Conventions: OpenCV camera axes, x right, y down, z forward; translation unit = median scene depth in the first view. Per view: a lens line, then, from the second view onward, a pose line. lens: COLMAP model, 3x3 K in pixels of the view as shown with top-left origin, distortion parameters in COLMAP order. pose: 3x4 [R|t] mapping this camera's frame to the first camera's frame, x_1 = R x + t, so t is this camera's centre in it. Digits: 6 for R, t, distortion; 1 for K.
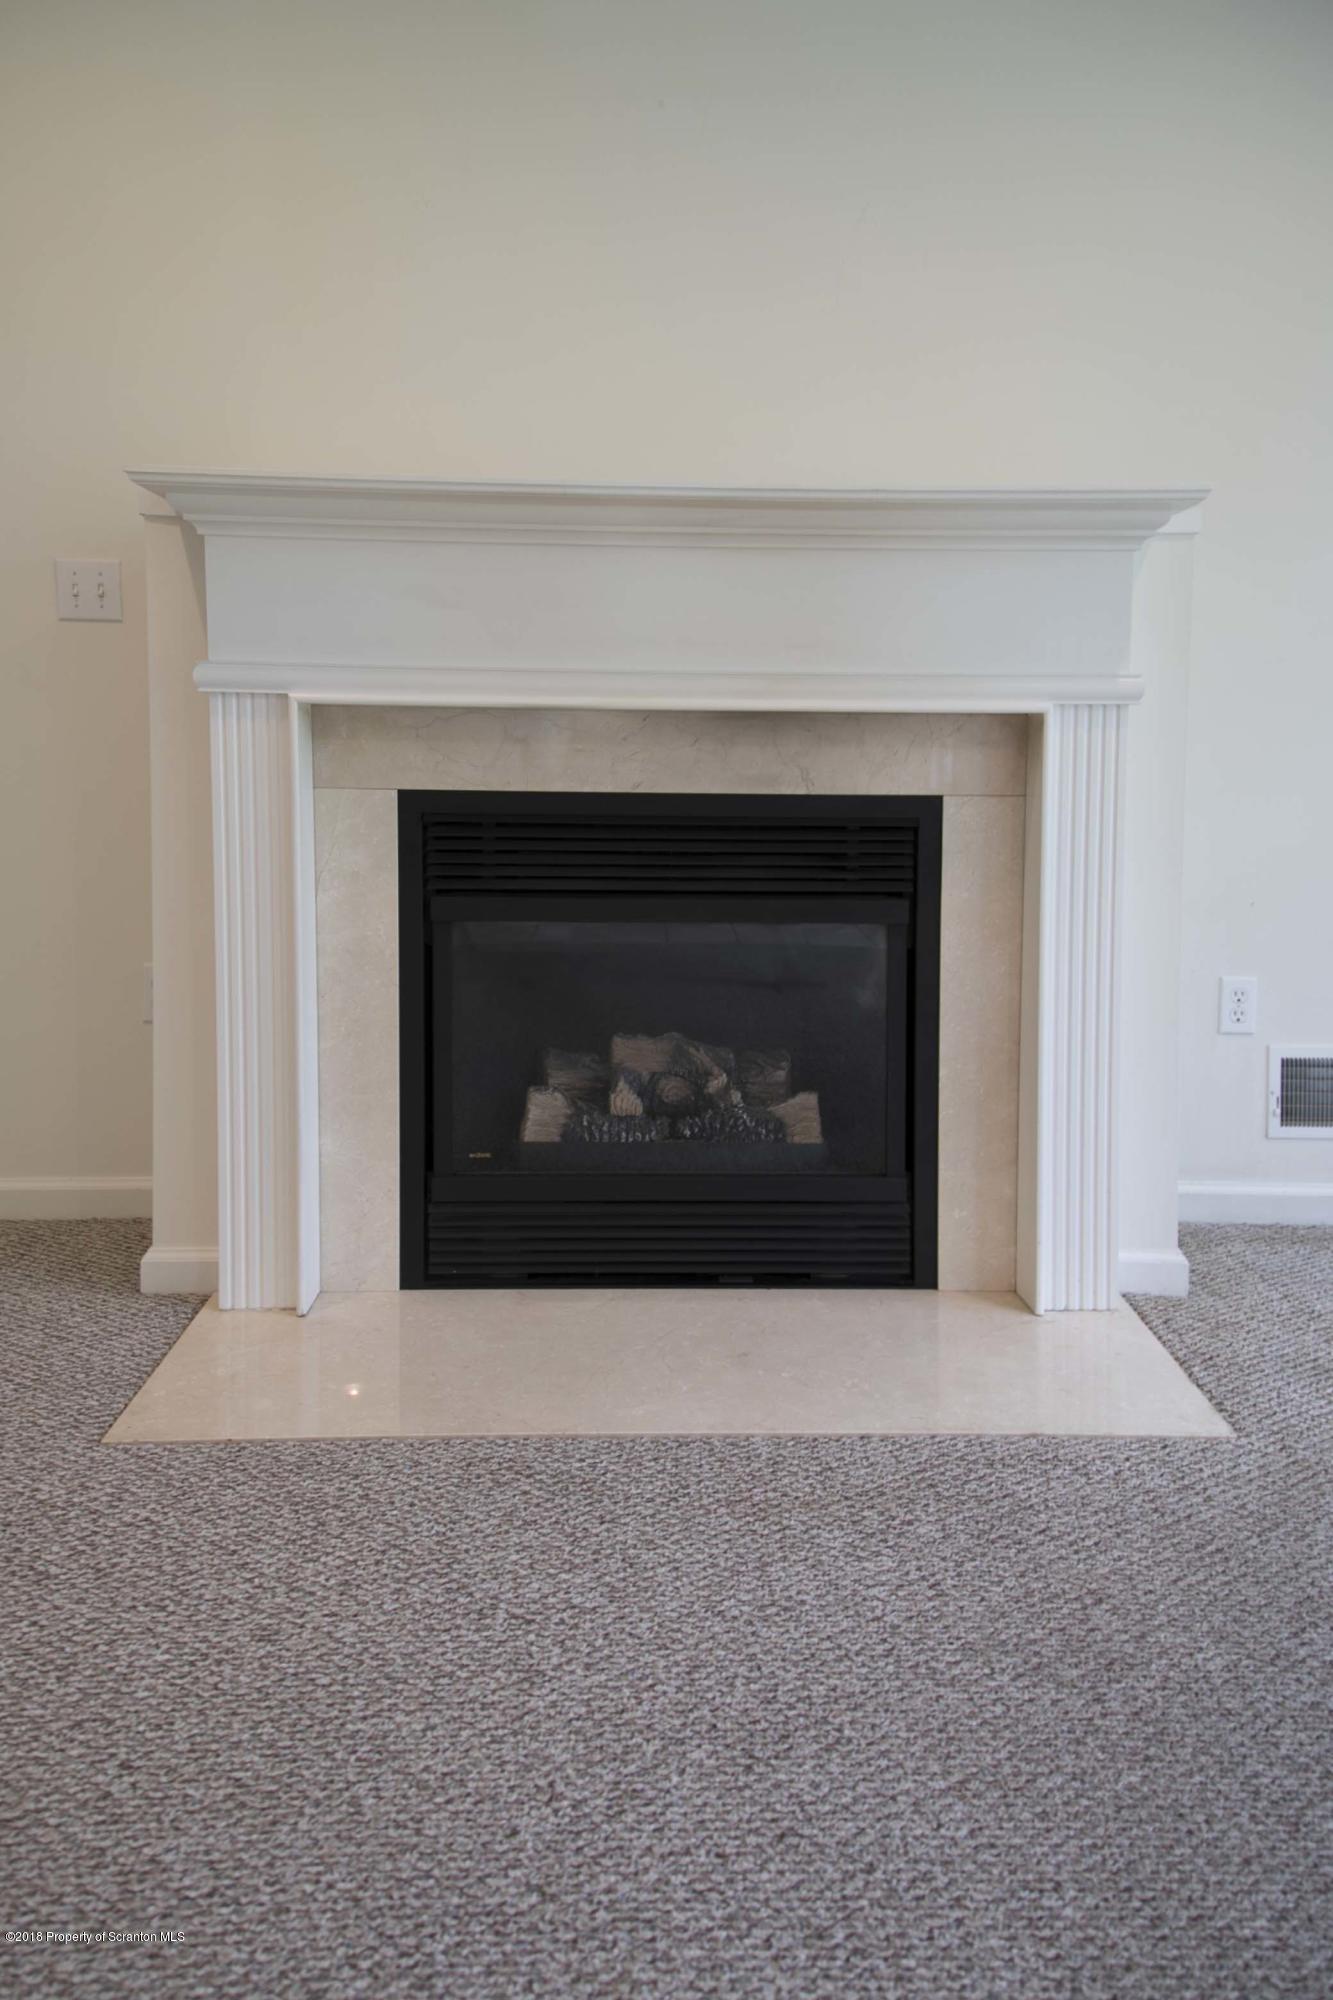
lens RADIAL K [[1509.4, 0, 709.8], [0, 1509.4, 868.5], [0, 0, 1]] dist [0.098727, 0.000664]
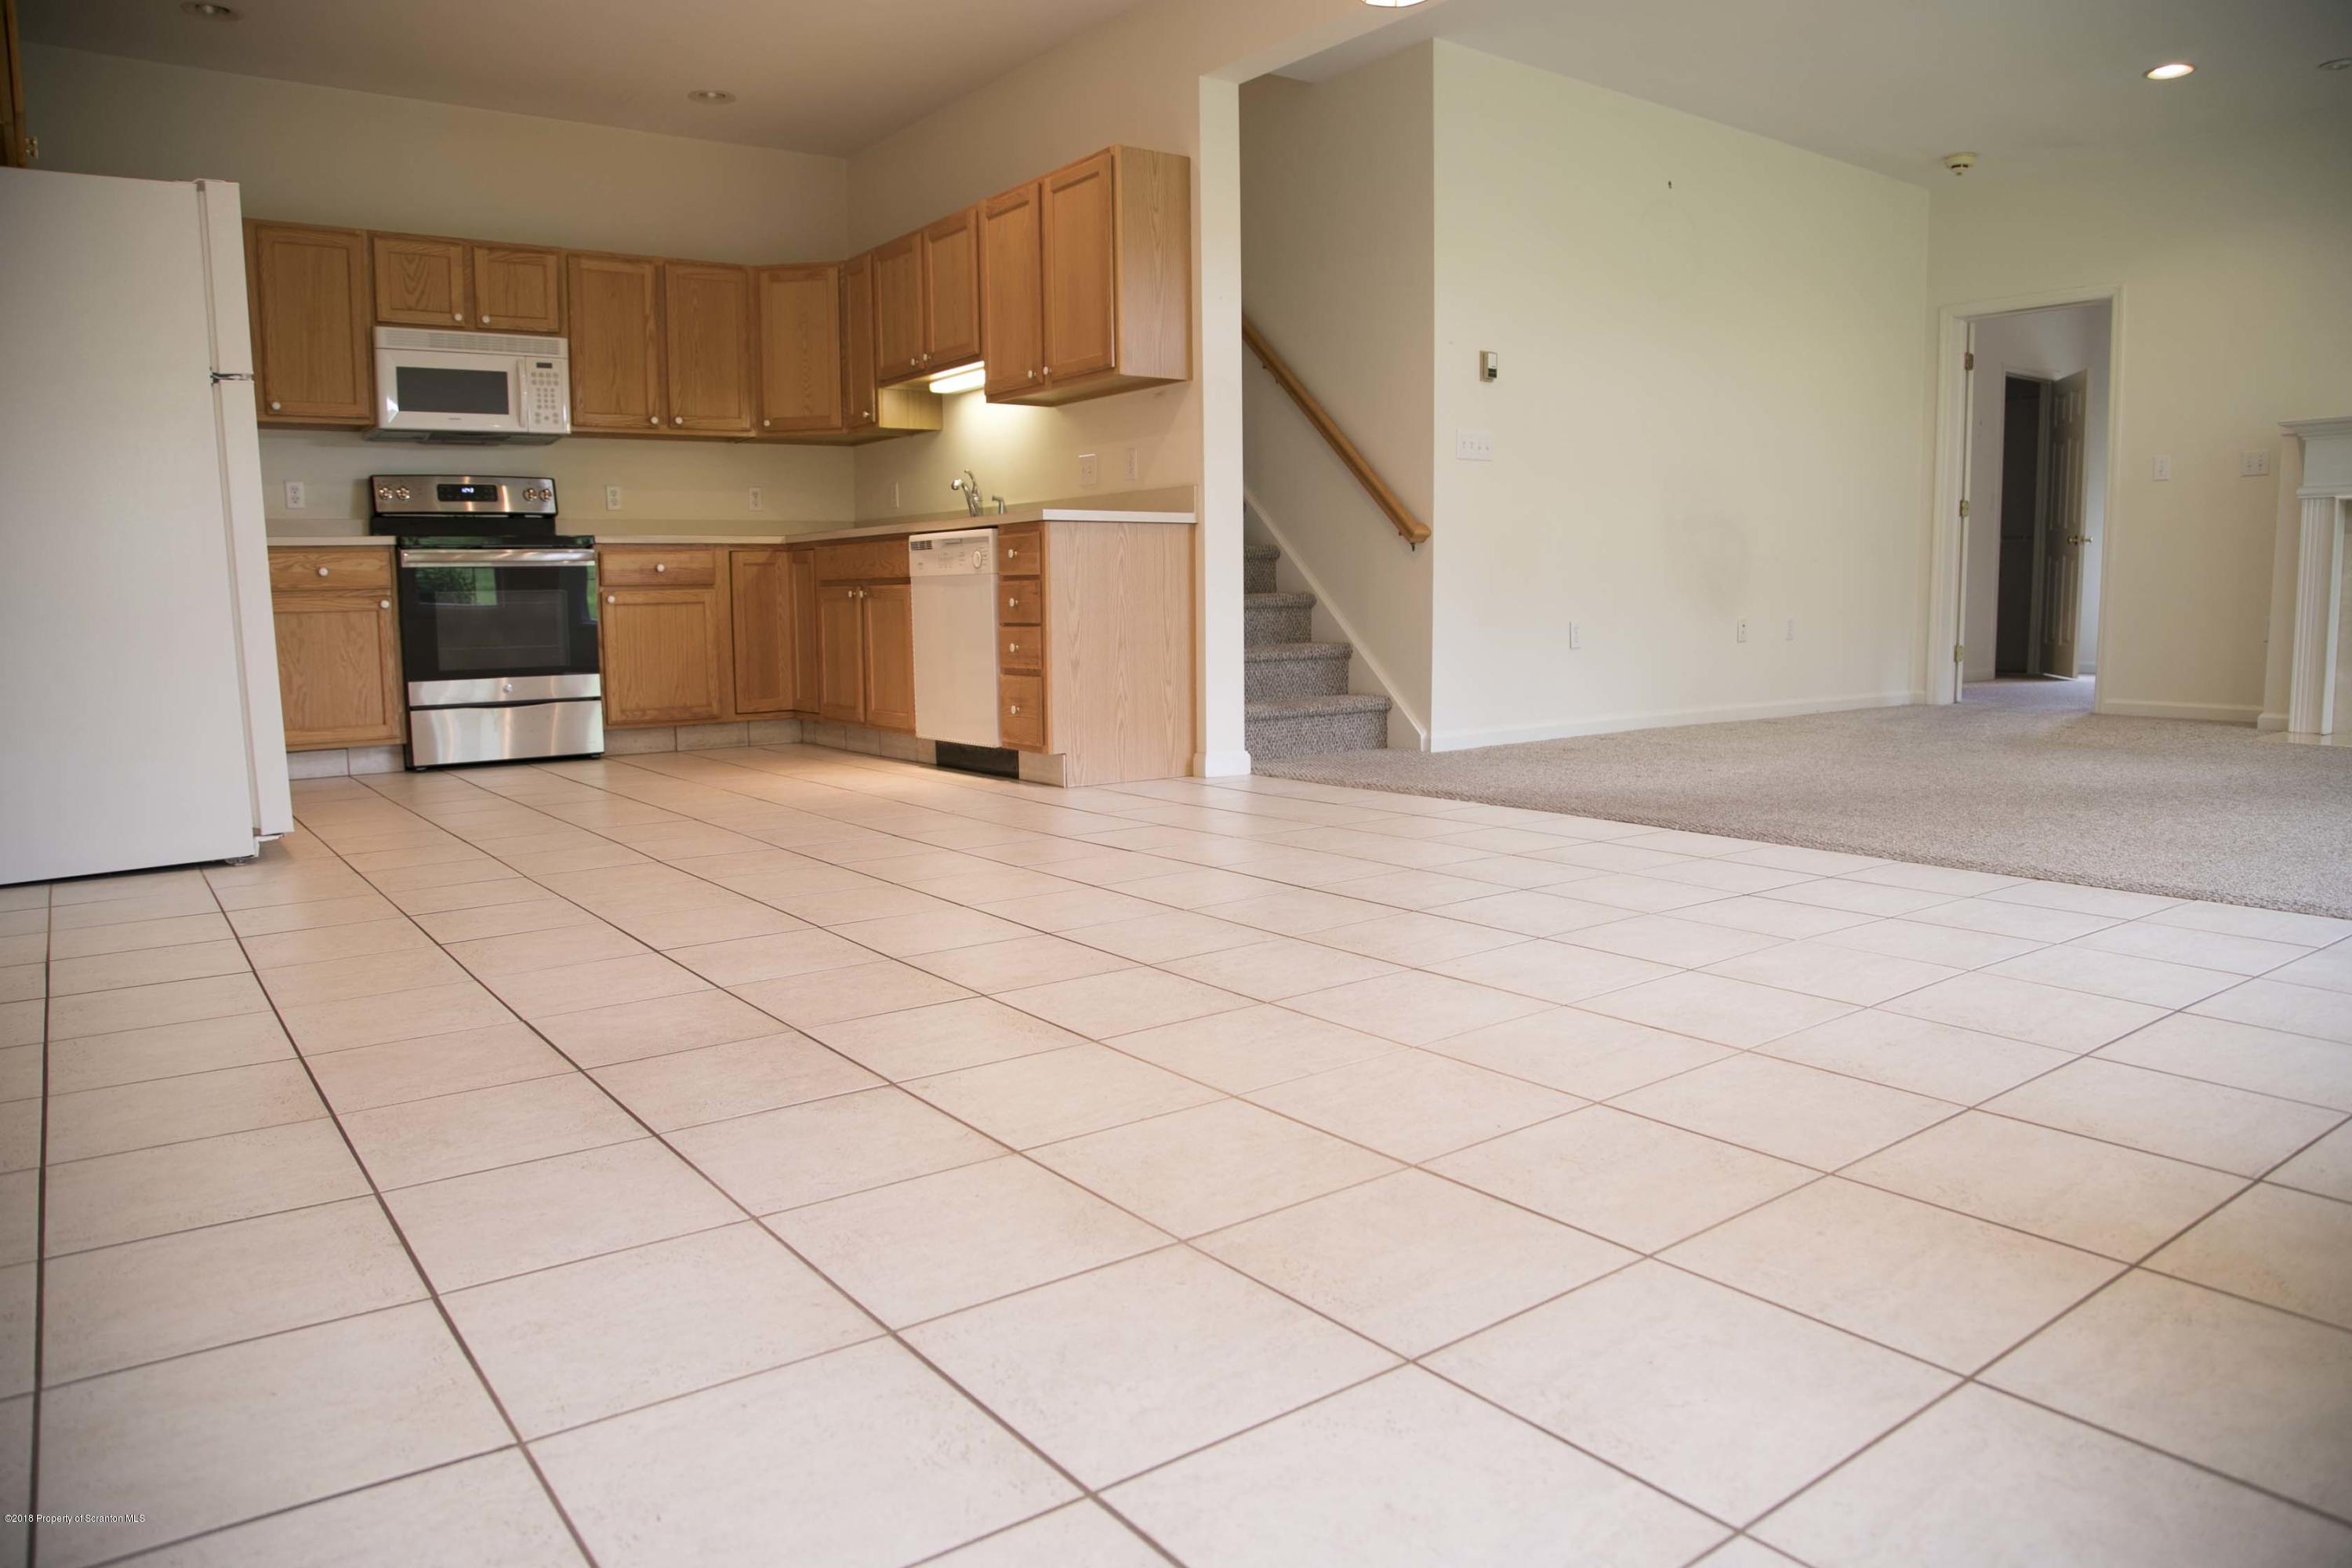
lens RADIAL K [[1593.2, 0, 1145.7], [0, 1593.2, 794.5], [0, 0, 1]] dist [-0.108596, 0.050874]
pose [[0.578351, 0.081186, -0.811738, 0.660614], [-0.059832, 0.996577, 0.057043, 0.350420], [0.813591, 0.015577, 0.581229, -2.063504]]
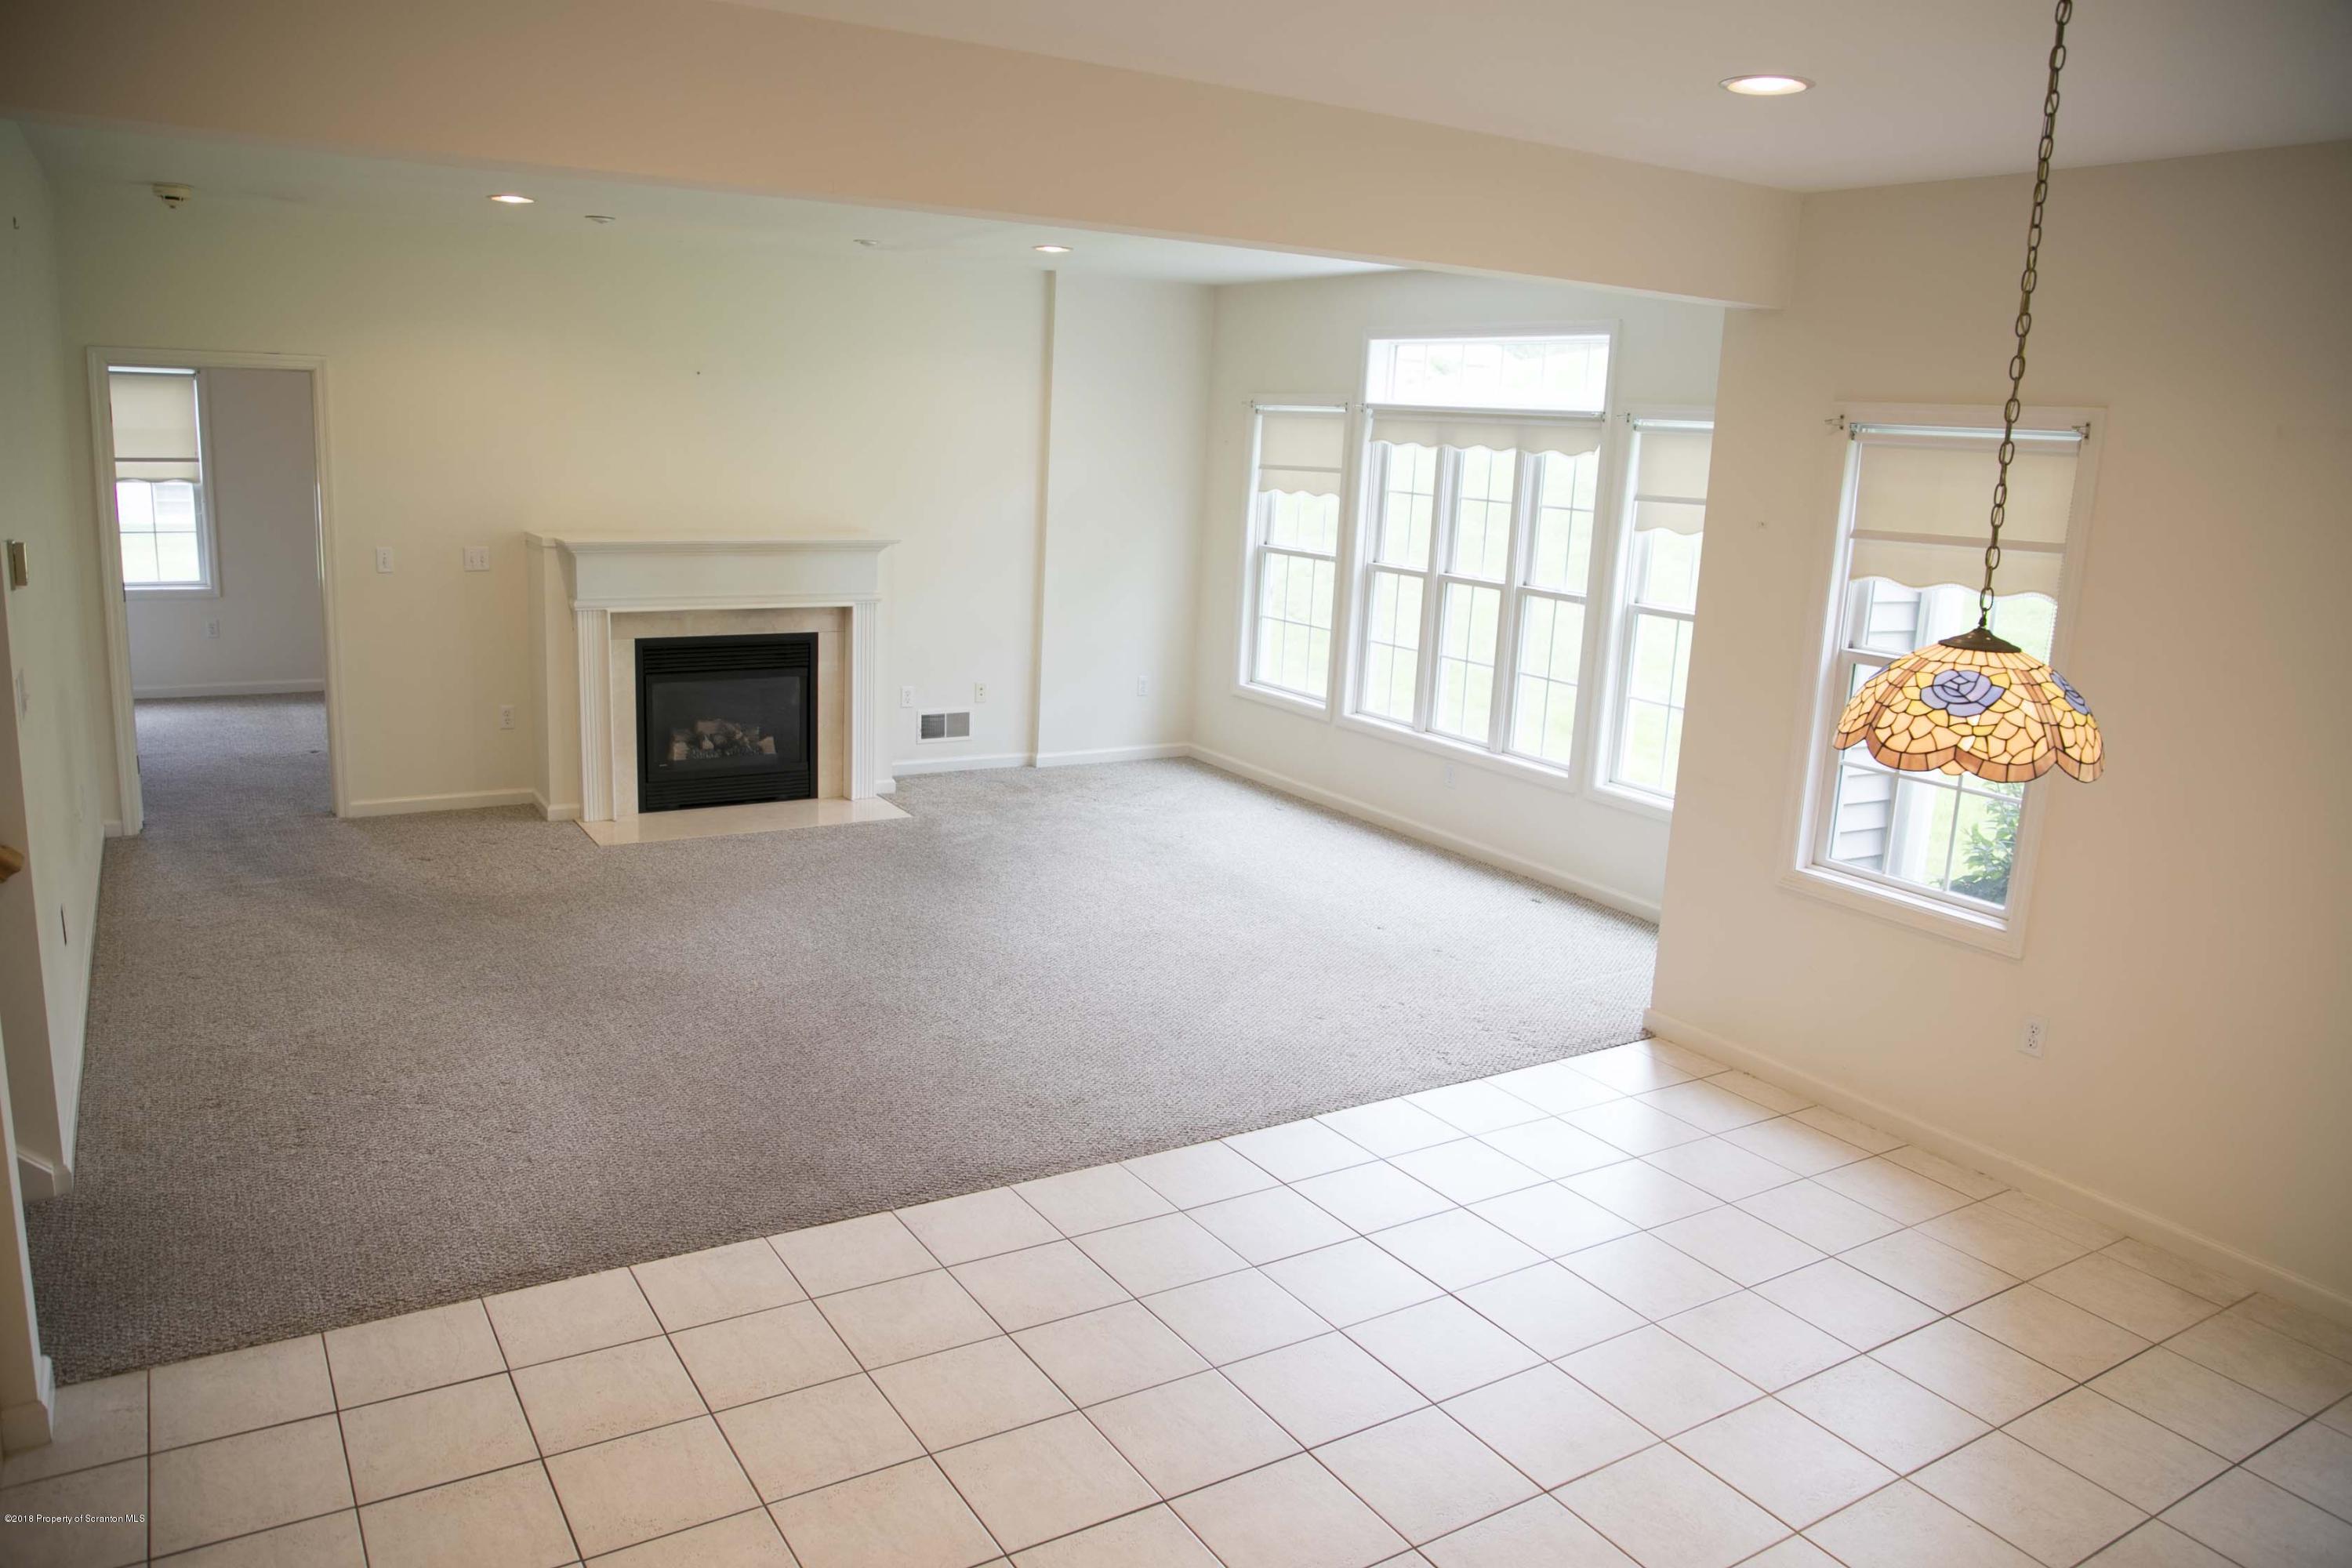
lens RADIAL K [[1632.5, 0, 1227.6], [0, 1632.5, 769.6], [0, 0, 1]] dist [-0.077255, 0.007829]
pose [[0.842373, -0.079695, 0.532969, -0.879675], [0.010339, 0.991212, 0.131875, -0.191471], [-0.538795, -0.105577, 0.835795, -2.108961]]
